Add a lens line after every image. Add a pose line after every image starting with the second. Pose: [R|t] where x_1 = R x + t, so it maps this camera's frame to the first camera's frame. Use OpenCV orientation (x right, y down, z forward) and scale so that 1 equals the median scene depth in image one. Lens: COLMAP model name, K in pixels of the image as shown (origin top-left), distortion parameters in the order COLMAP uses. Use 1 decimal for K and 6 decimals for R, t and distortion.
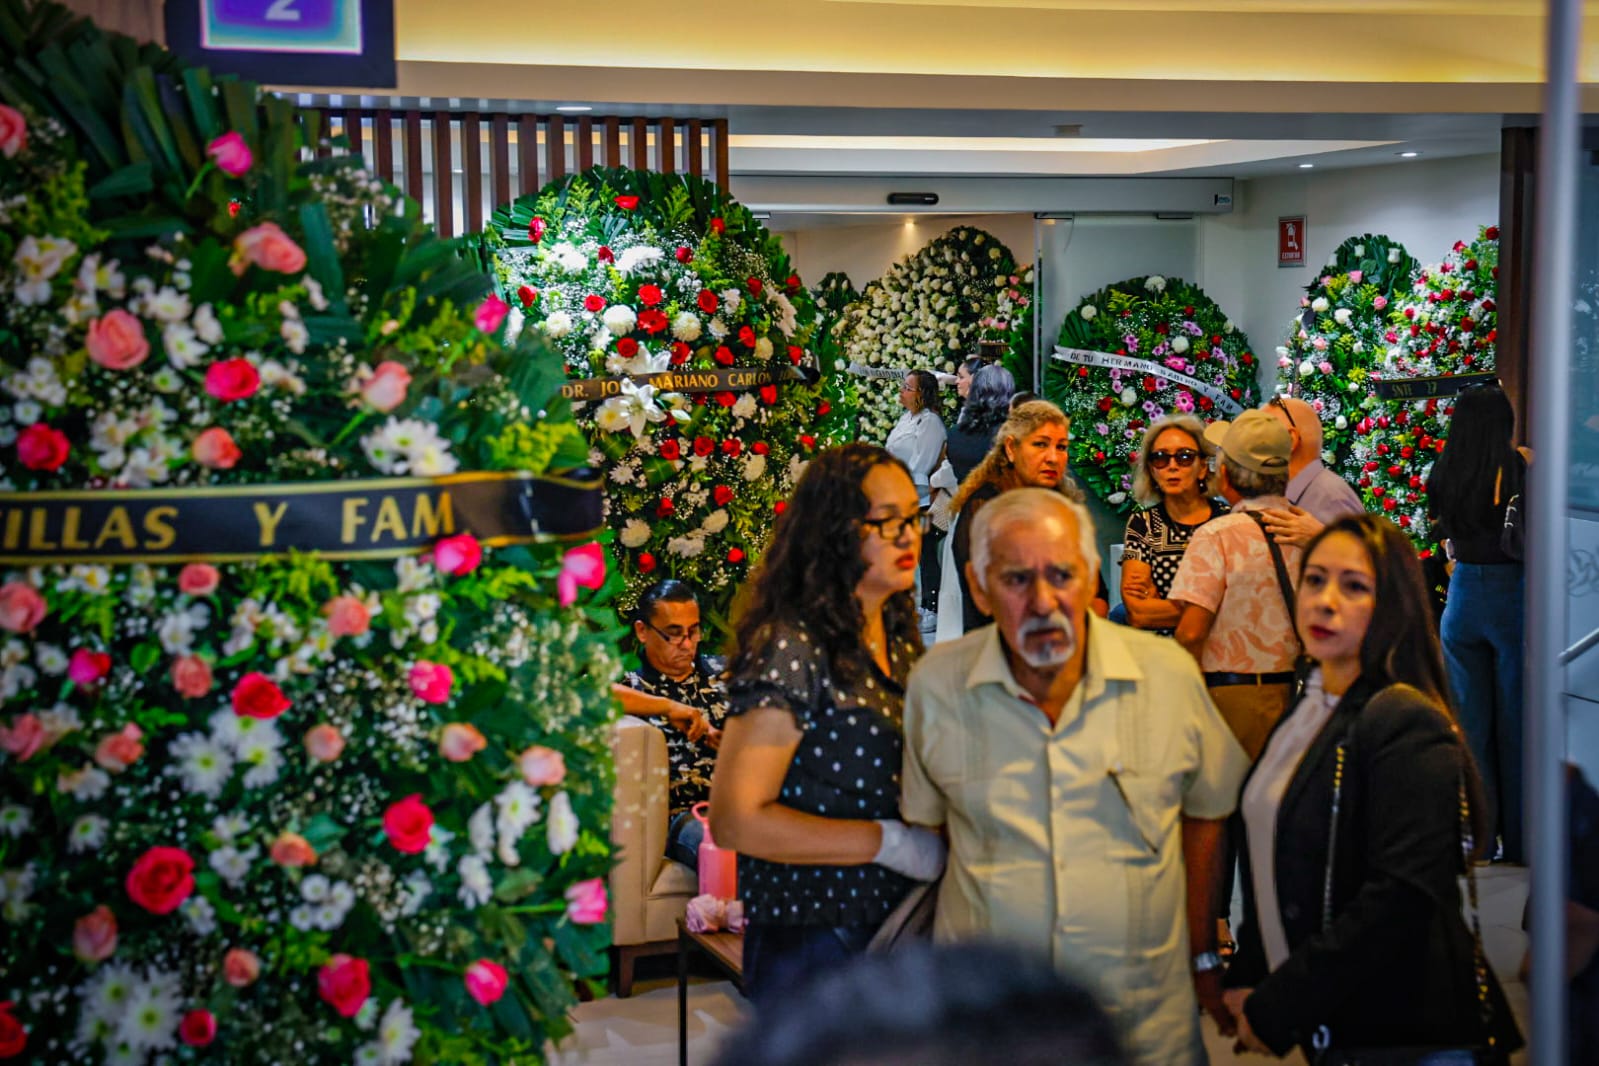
lens RADIAL K [[2742.8, 0, 799.3], [0, 2742.8, 537.5], [0, 0, 1]] dist [0.239742, 0.000000]
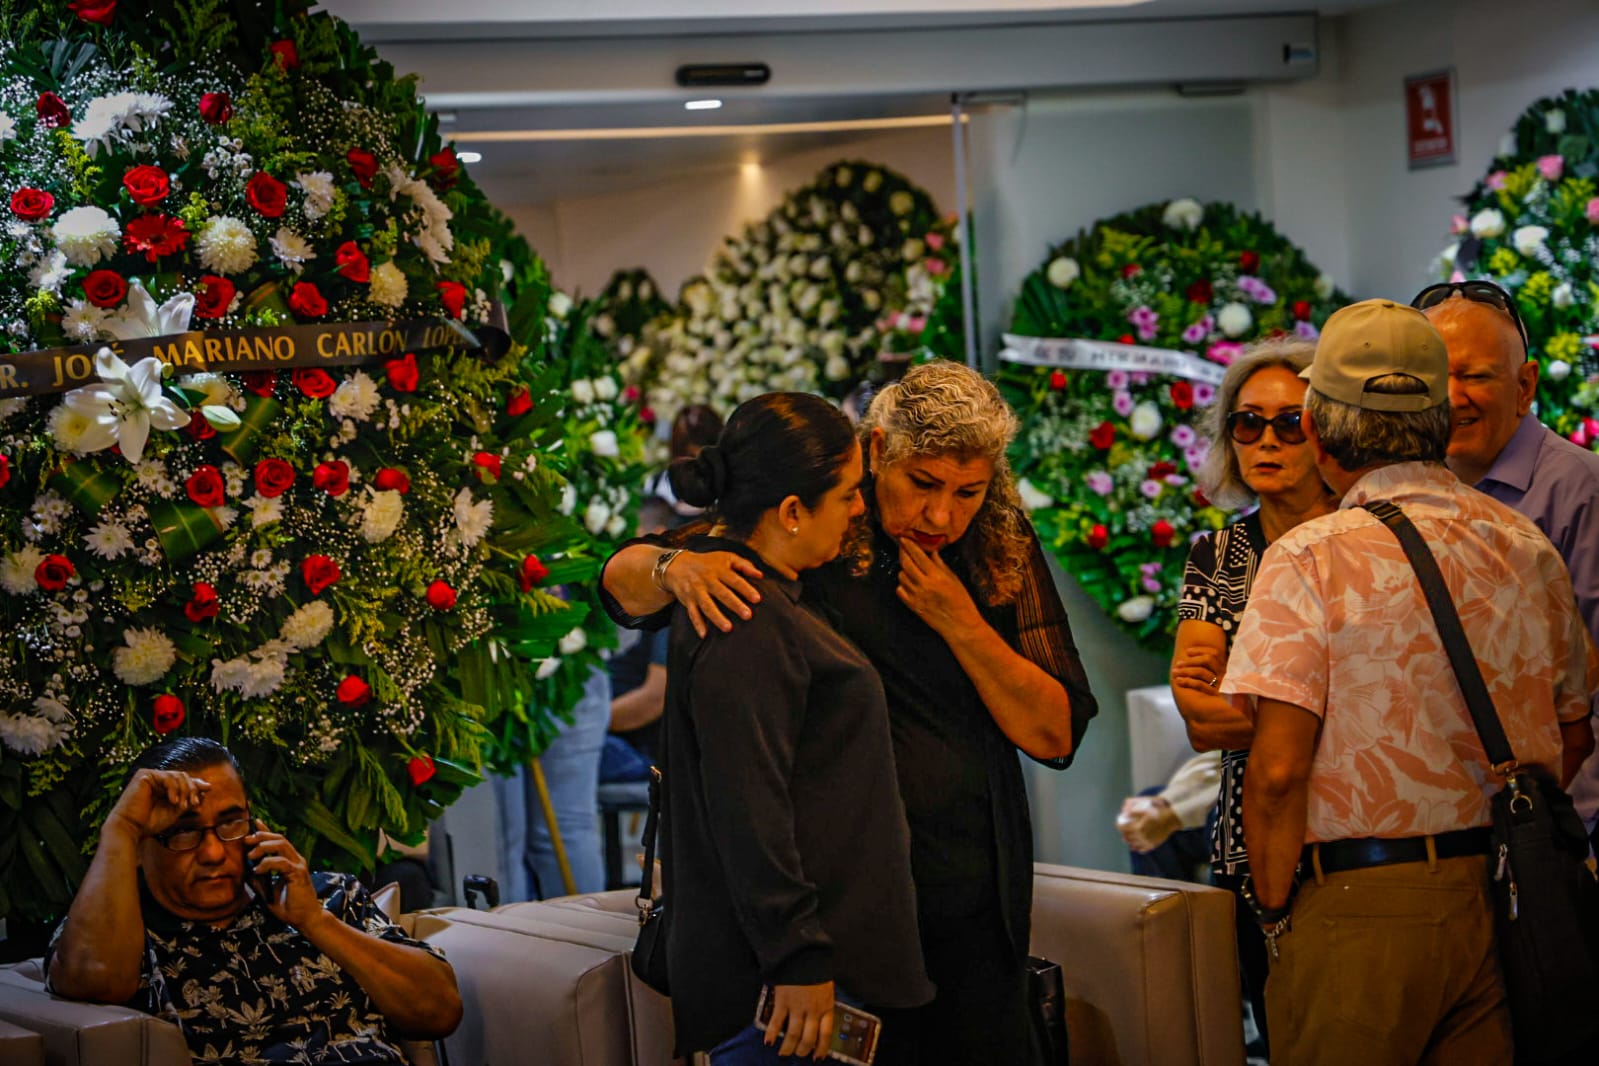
lens RADIAL K [[4819.3, 0, 805.1], [0, 4819.3, 535.3], [0, 0, 1]] dist [0.821295, 0.000000]
pose [[0.997601, -0.058121, 0.037613, 0.027331], [0.060038, 0.996840, -0.052019, 0.028813], [-0.034470, 0.054153, 0.997938, 0.094244]]
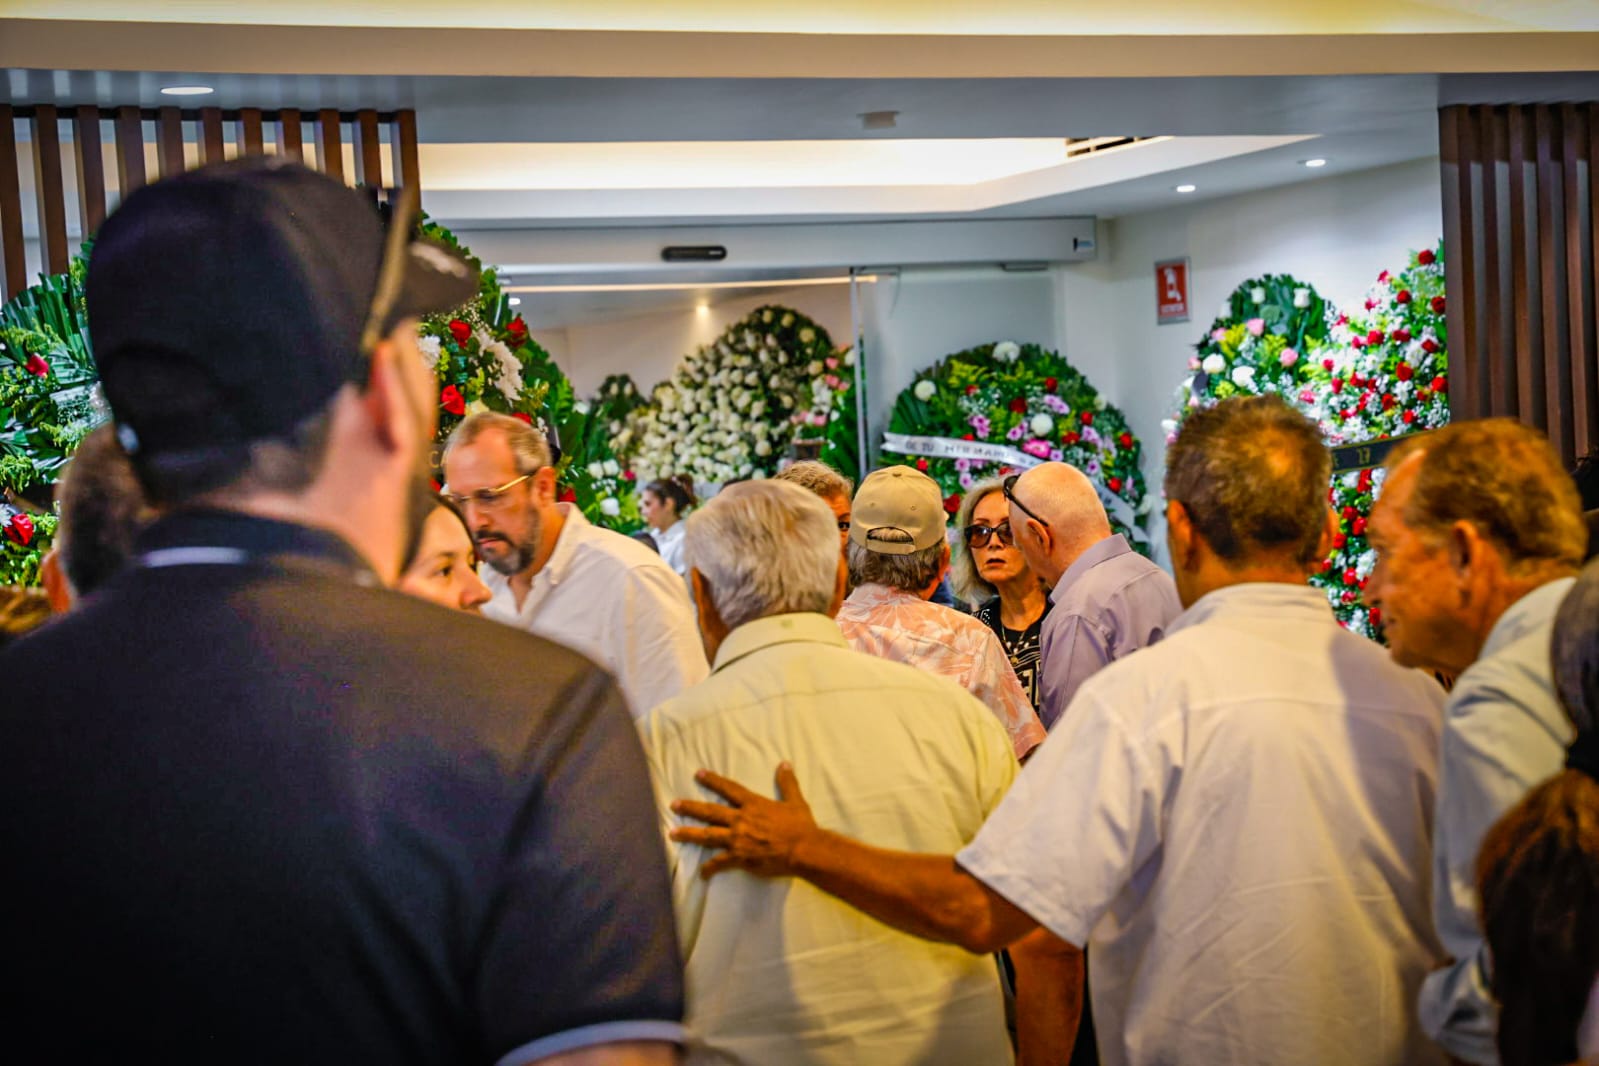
lens RADIAL K [[3230.0, 0, 807.8], [0, 3230.0, 540.4], [0, 0, 1]] dist [0.323769, 0.000000]
pose [[0.996734, -0.048737, 0.064394, 0.017064], [0.052053, 0.997349, -0.050857, 0.011739], [-0.061744, 0.054043, 0.996628, 0.140544]]
